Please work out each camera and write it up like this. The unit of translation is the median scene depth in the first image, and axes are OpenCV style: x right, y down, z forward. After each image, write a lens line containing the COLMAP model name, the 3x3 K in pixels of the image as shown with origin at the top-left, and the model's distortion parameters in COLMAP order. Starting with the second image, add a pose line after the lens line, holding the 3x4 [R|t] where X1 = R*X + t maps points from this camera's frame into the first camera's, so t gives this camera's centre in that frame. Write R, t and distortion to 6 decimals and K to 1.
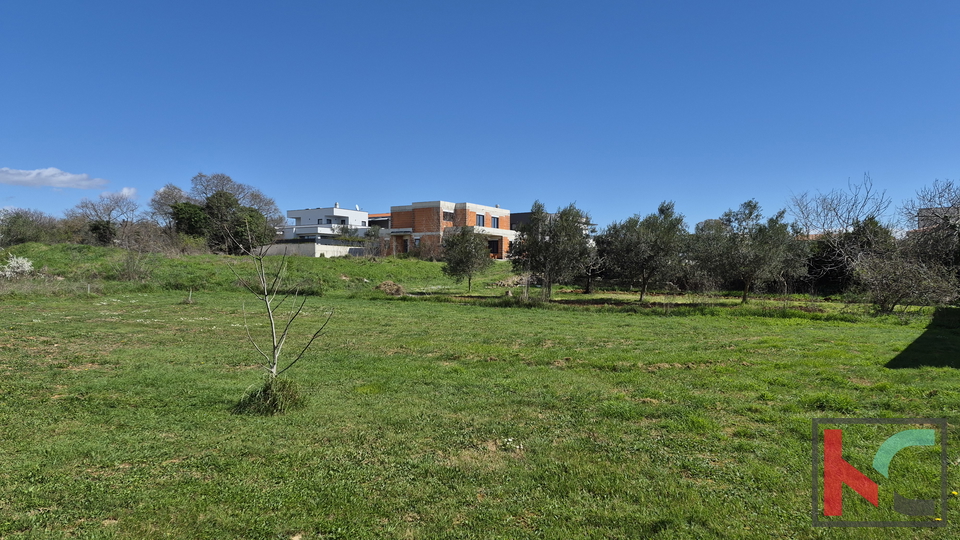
lens RADIAL K [[642.6, 0, 480.5], [0, 642.6, 271.8], [0, 0, 1]] dist [-0.002583, 0.000123]
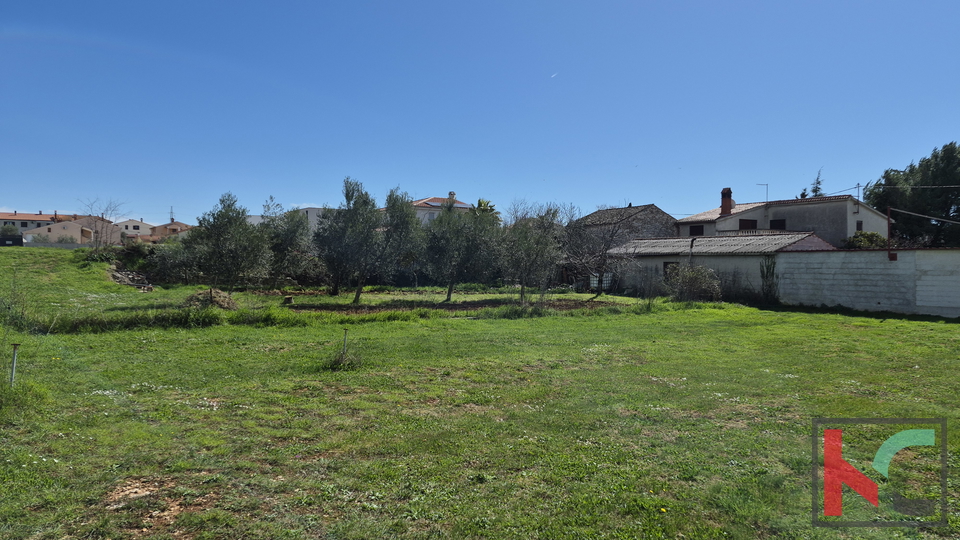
lens RADIAL K [[642.6, 0, 485.3], [0, 642.6, 275.2], [0, 0, 1]] dist [-0.002583, 0.000123]
pose [[0.367427, -0.024799, 0.929722, -0.641738], [-0.006791, 0.999546, 0.029345, -0.022761], [-0.930028, -0.017096, 0.367092, 0.588602]]
